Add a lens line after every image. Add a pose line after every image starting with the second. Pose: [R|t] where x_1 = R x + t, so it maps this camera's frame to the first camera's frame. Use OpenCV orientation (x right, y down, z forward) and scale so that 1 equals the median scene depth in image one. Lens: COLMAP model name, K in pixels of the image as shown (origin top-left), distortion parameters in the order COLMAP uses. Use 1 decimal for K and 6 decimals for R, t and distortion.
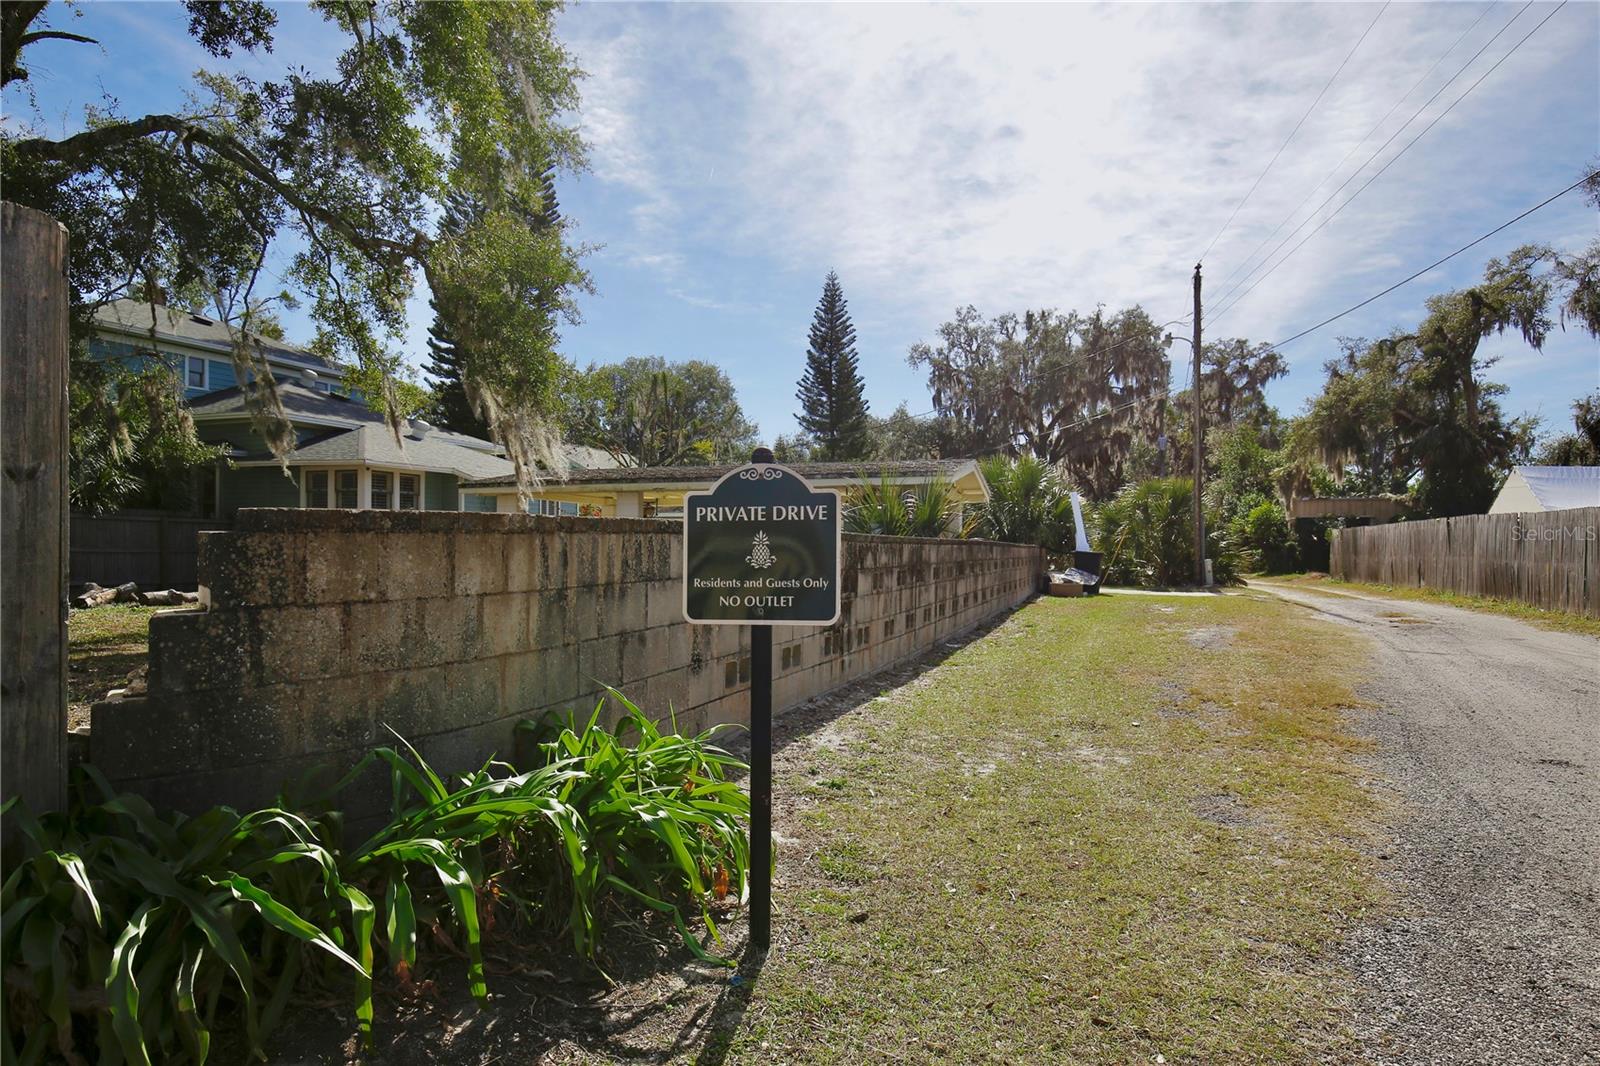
lens RADIAL K [[934.7, 0, 799.3], [0, 934.7, 546.6], [0, 0, 1]] dist [-0.006451, 0.010607]
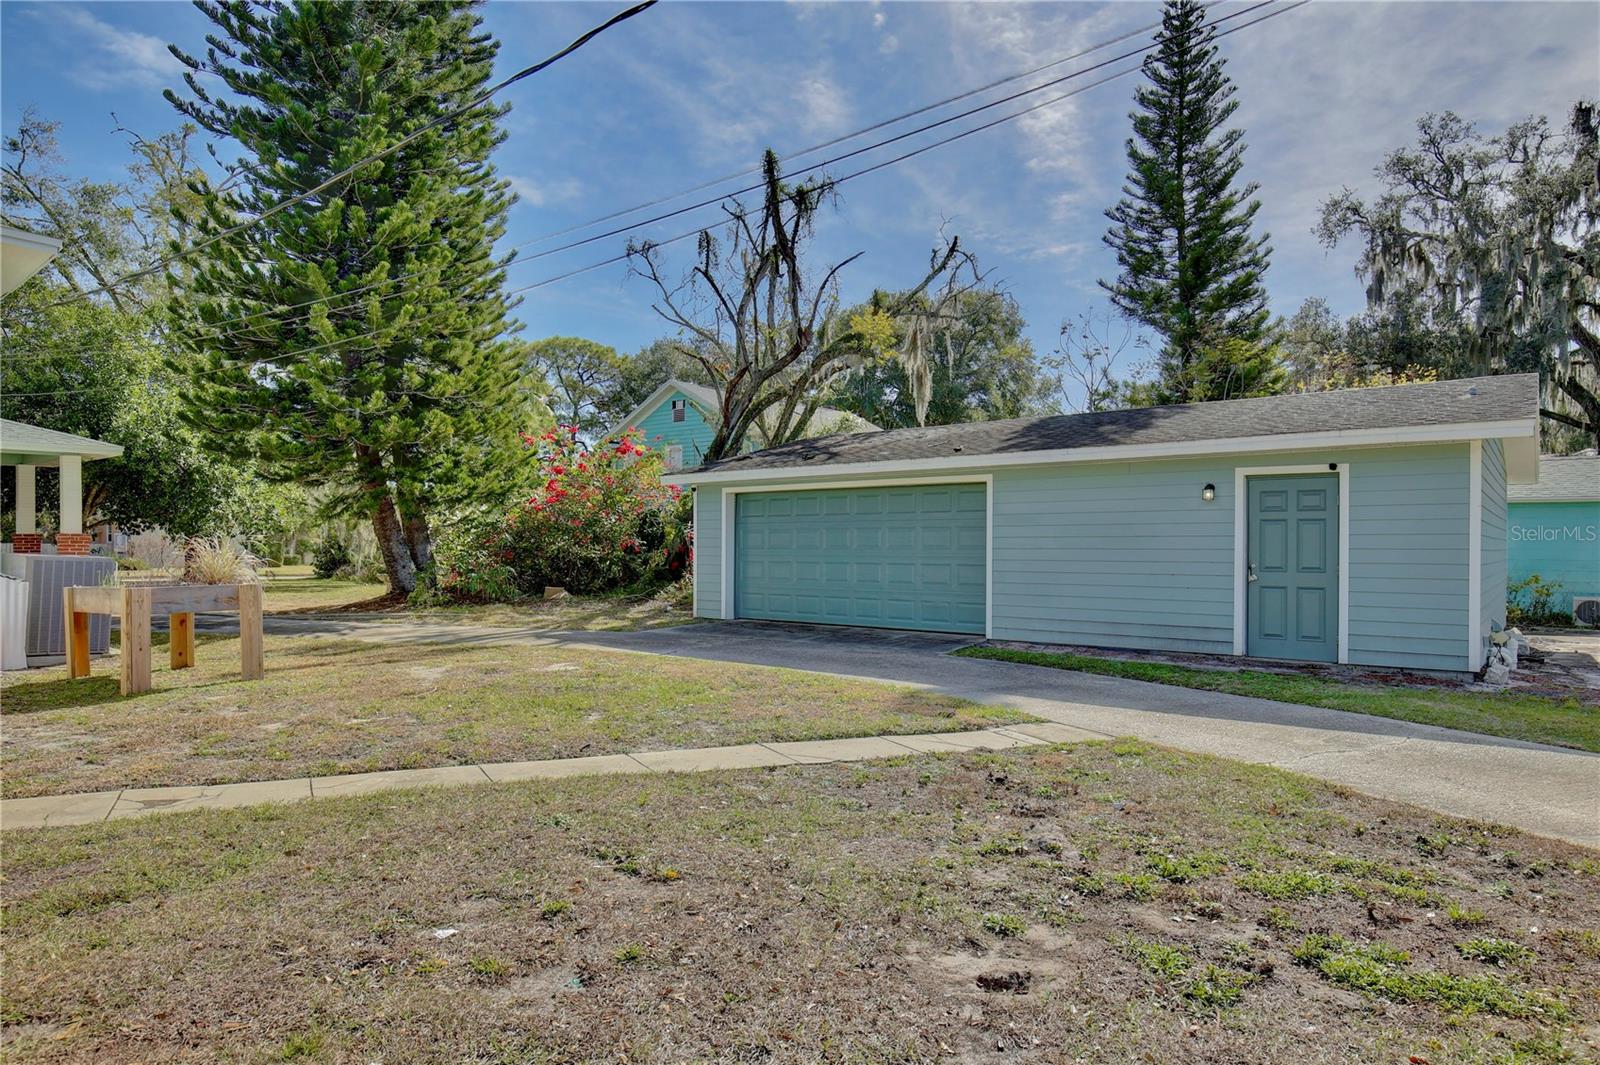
lens RADIAL K [[934.7, 0, 793.6], [0, 934.7, 539.6], [0, 0, 1]] dist [-0.006451, 0.010607]
pose [[0.939146, -0.007344, -0.343440, 0.011223], [0.004329, 0.999945, -0.009544, -0.003085], [0.343491, 0.007476, 0.939126, 0.495027]]
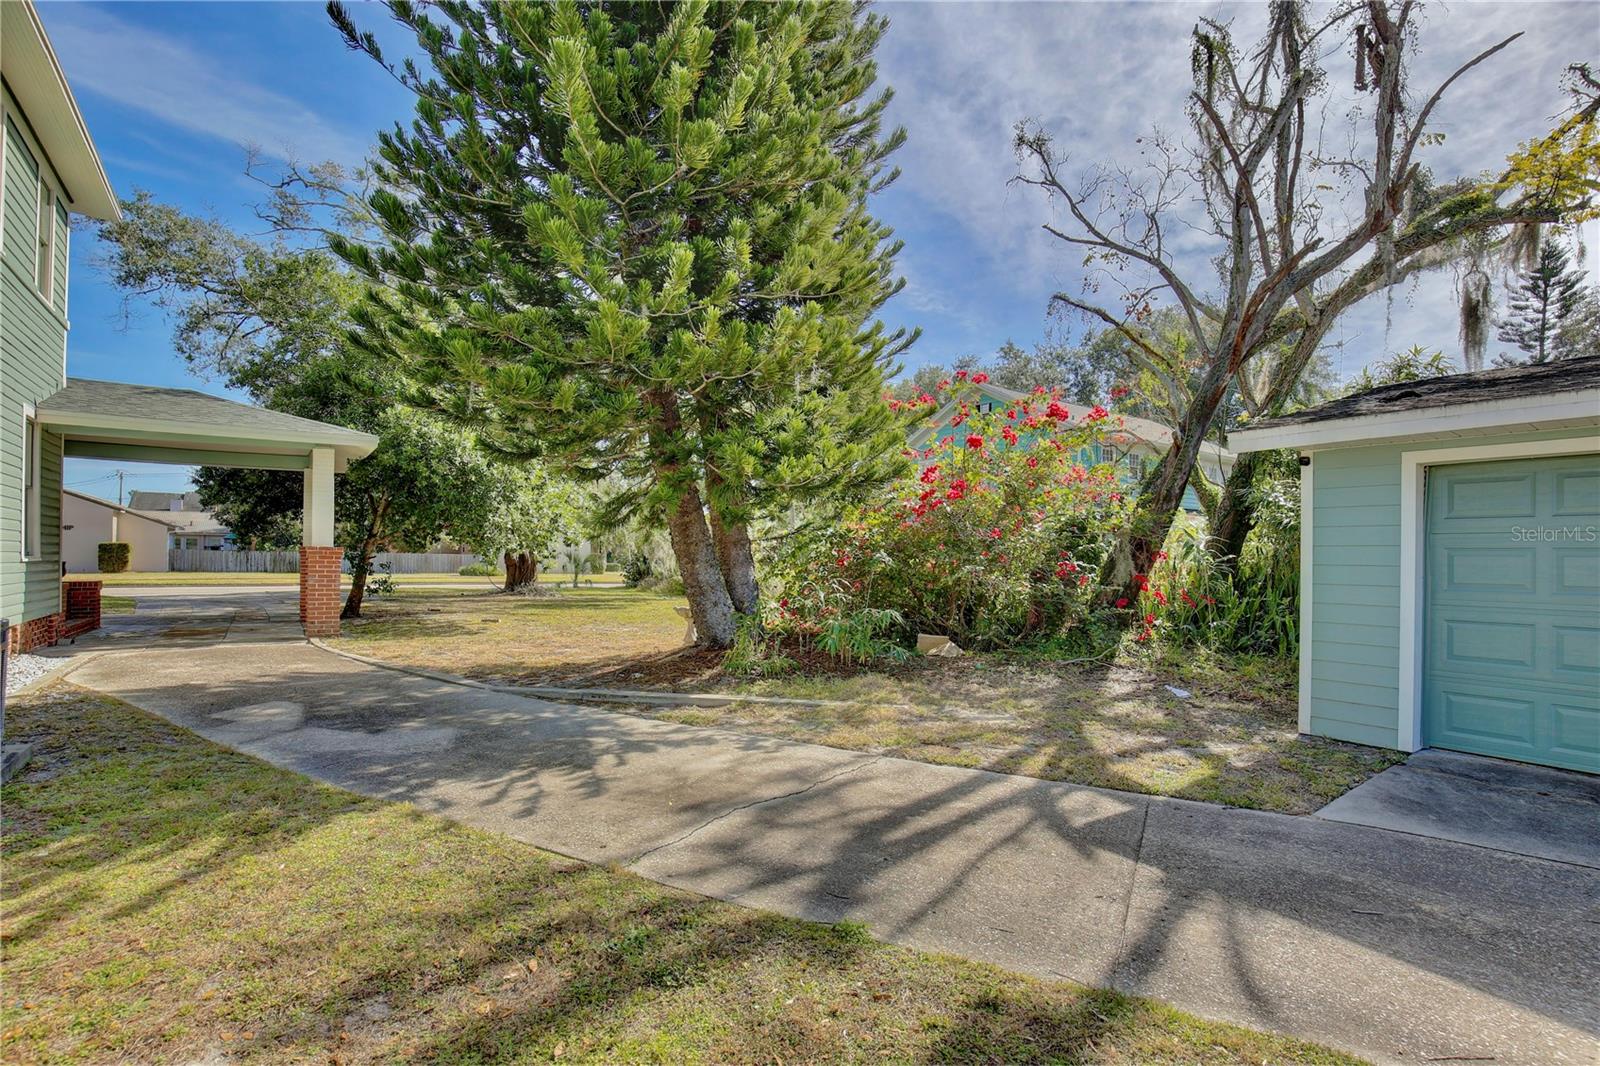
lens RADIAL K [[733.1, 0, 799.8], [0, 733.1, 548.6], [0, 0, 1]] dist [-0.024322, 0.000165]
pose [[0.824502, -0.003869, -0.565847, -0.113749], [-0.006100, 0.999858, -0.015726, -0.006503], [0.565827, 0.016418, 0.824361, 0.623484]]
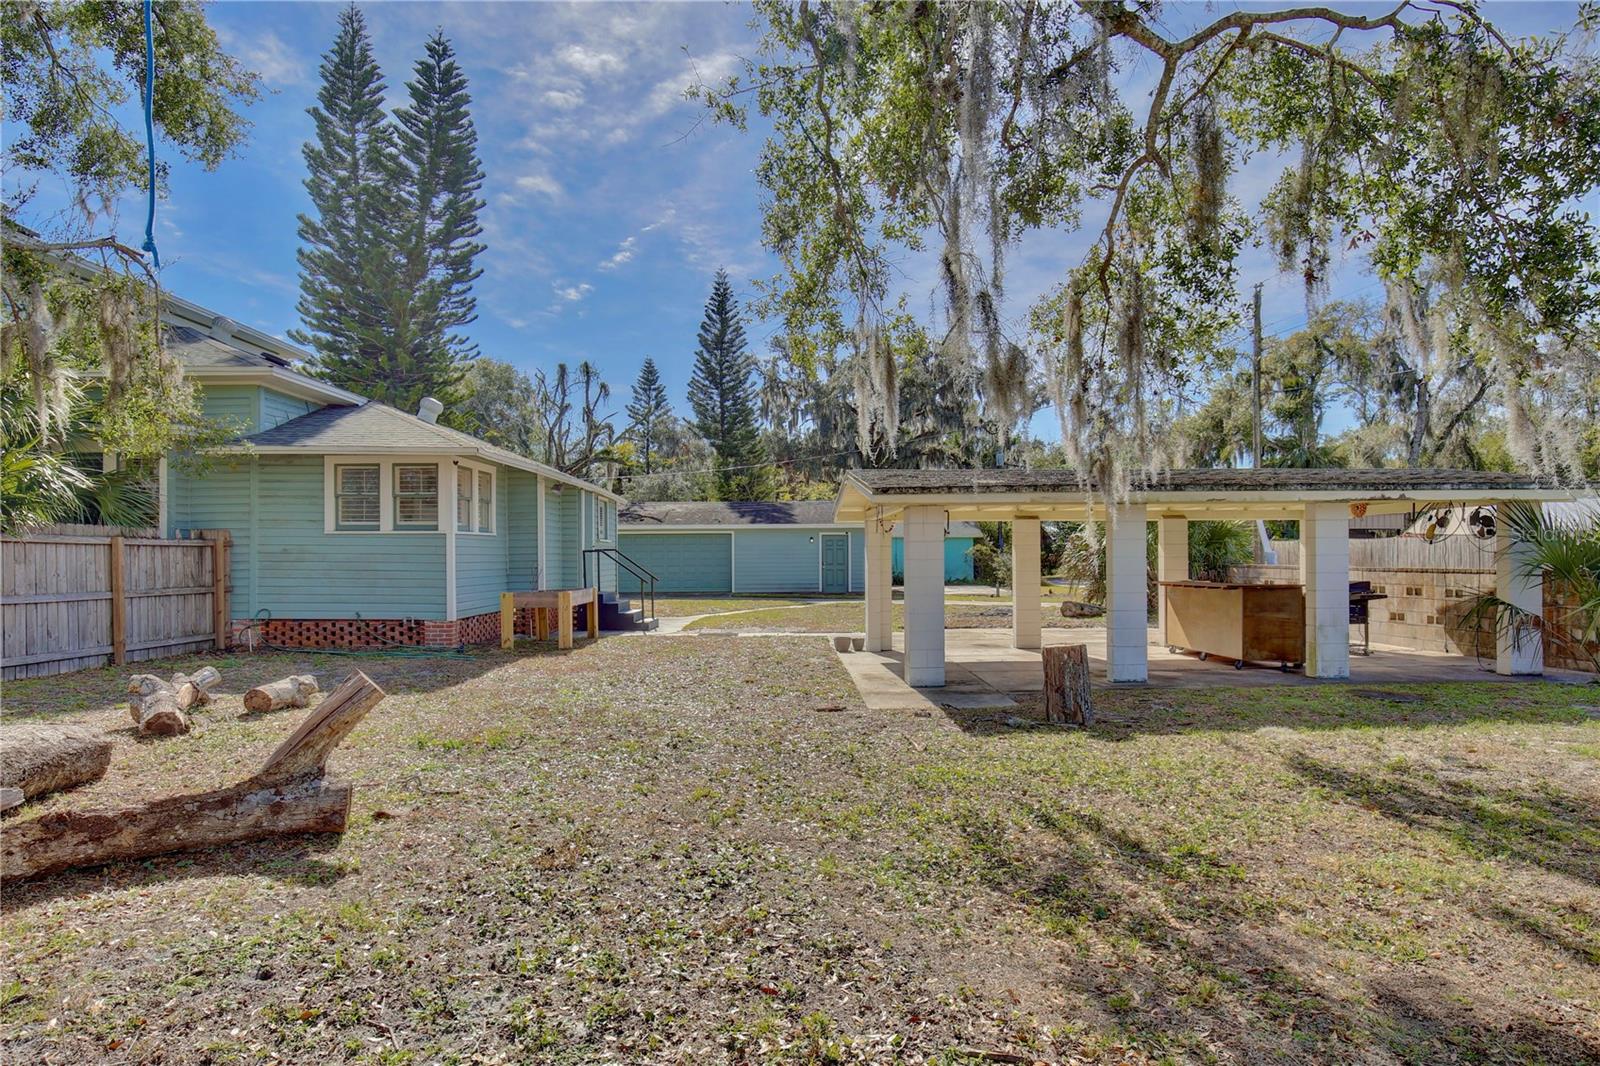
lens RADIAL K [[878.5, 0, 804.8], [0, 878.5, 527.9], [0, 0, 1]] dist [-0.024850, 0.000215]
pose [[0.942575, -0.000177, 0.333993, -0.185407], [0.009659, 0.999596, -0.026730, -0.007763], [-0.333854, 0.028421, 0.942196, 0.142316]]
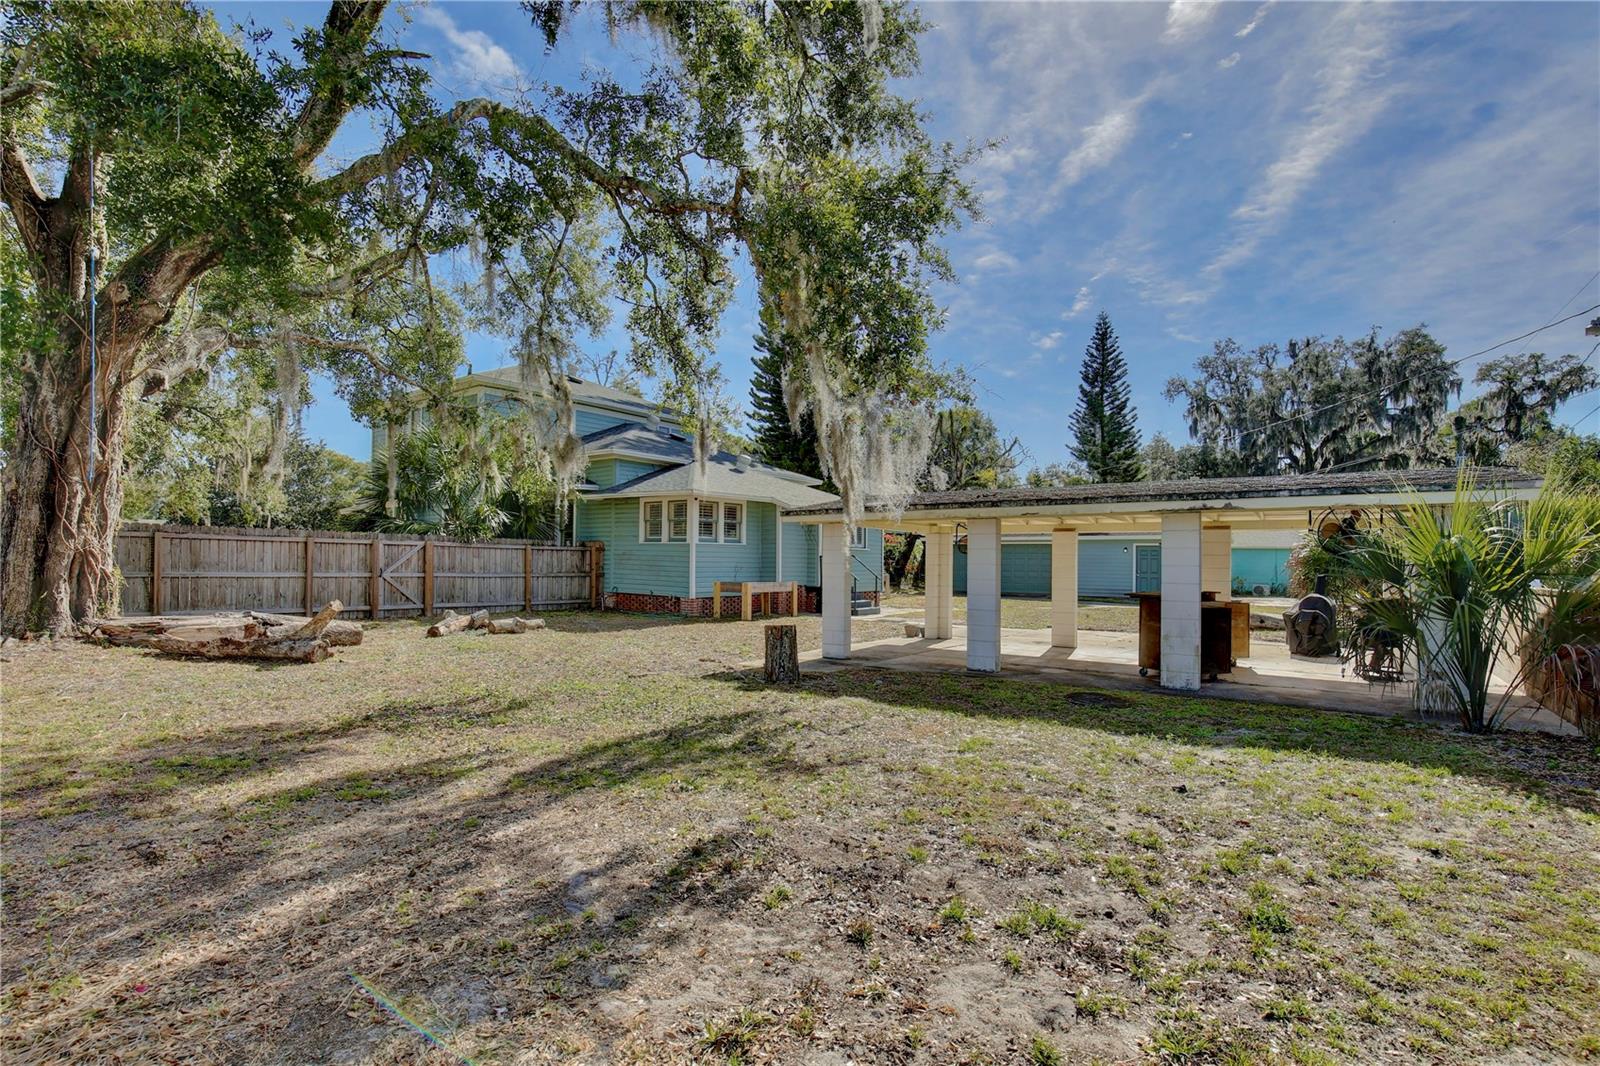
lens RADIAL K [[733.1, 0, 803.6], [0, 733.1, 545.1], [0, 0, 1]] dist [-0.024322, 0.000165]
pose [[0.953738, 0.000041, -0.300639, -0.041535], [-0.006363, 0.999779, -0.020047, -0.006656], [0.300572, 0.021033, 0.953527, 0.107190]]
